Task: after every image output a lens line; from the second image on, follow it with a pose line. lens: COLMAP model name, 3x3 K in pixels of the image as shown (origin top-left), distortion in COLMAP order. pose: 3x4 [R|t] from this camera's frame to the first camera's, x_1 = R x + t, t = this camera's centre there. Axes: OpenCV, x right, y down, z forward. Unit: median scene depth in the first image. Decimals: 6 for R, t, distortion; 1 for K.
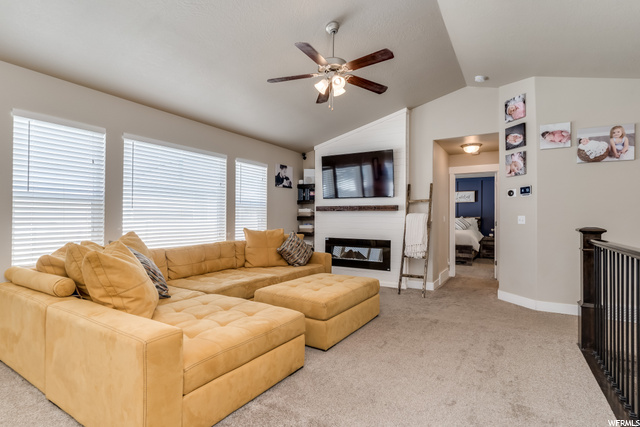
lens RADIAL K [[328.6, 0, 322.8], [0, 328.6, 215.6], [0, 0, 1]] dist [-0.004634, 0.002202]
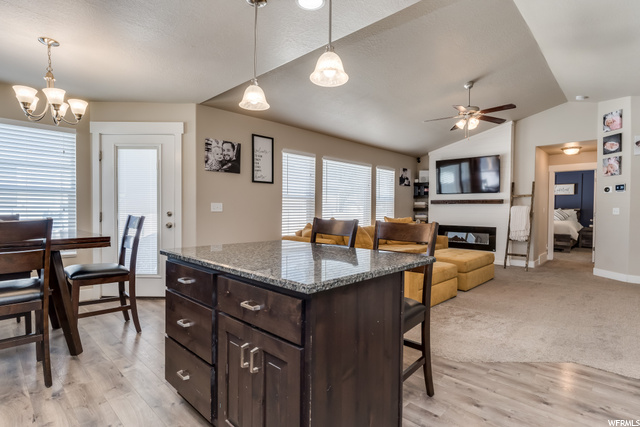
lens RADIAL K [[328.6, 0, 320.9], [0, 328.6, 215.5], [0, 0, 1]] dist [-0.004634, 0.002202]
pose [[0.974764, 0.006049, -0.223157, -0.174411], [-0.000104, 0.999645, 0.026642, -0.003131], [0.223239, -0.025946, 0.974418, -0.386127]]
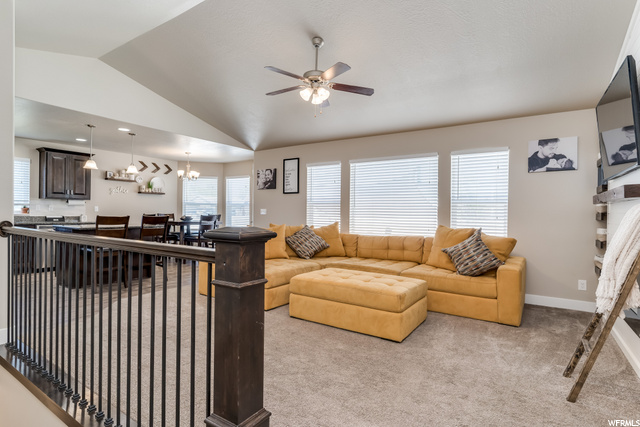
lens RADIAL K [[328.6, 0, 320.8], [0, 328.6, 216.4], [0, 0, 1]] dist [-0.004634, 0.002202]
pose [[-0.046813, 0.003382, -0.998898, 0.674130], [-0.006124, 0.999975, 0.003673, 0.010657], [0.998885, 0.006289, -0.046791, 0.635038]]
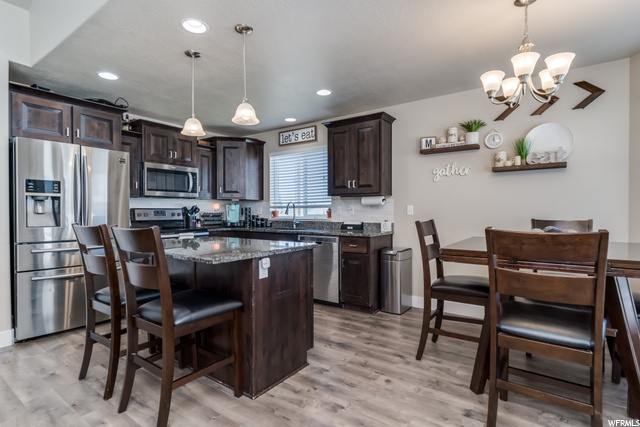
lens RADIAL K [[328.6, 0, 317.1], [0, 328.6, 209.5], [0, 0, 1]] dist [-0.004634, 0.002202]
pose [[-0.994523, -0.006227, 0.104329, -0.481780], [-0.008198, 0.999796, -0.018472, 0.003980], [-0.104192, -0.019226, -0.994371, 0.413541]]
